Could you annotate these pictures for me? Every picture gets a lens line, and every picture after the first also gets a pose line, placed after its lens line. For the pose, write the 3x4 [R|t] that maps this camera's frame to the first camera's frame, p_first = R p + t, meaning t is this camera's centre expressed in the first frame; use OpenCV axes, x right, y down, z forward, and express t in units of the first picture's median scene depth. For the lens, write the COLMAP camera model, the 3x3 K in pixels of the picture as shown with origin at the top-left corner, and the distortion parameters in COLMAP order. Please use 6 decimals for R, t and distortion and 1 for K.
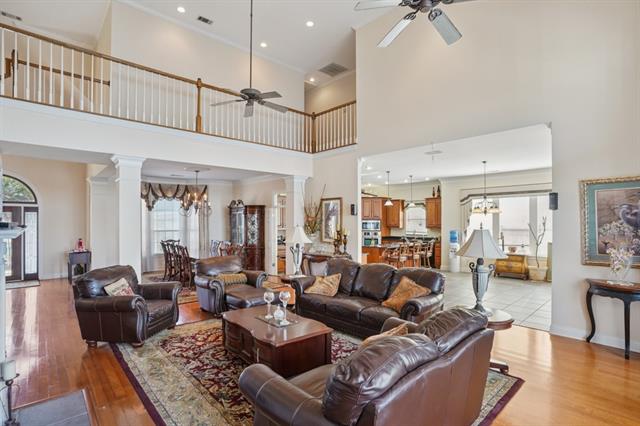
lens RADIAL K [[314.6, 0, 314.9], [0, 314.6, 216.8], [0, 0, 1]] dist [-0.038076, 0.003871]
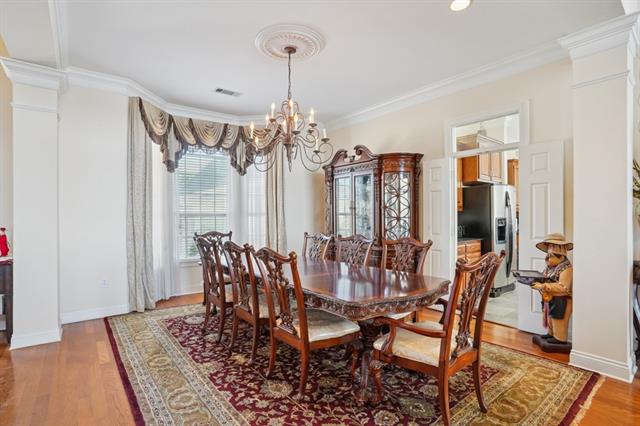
lens RADIAL K [[314.6, 0, 323.4], [0, 314.6, 212.3], [0, 0, 1]] dist [-0.038076, 0.003871]
pose [[0.998931, -0.006327, -0.045789, -0.271645], [0.006486, 0.999973, 0.003327, 0.043106], [0.045767, -0.003620, 0.998946, 0.527546]]
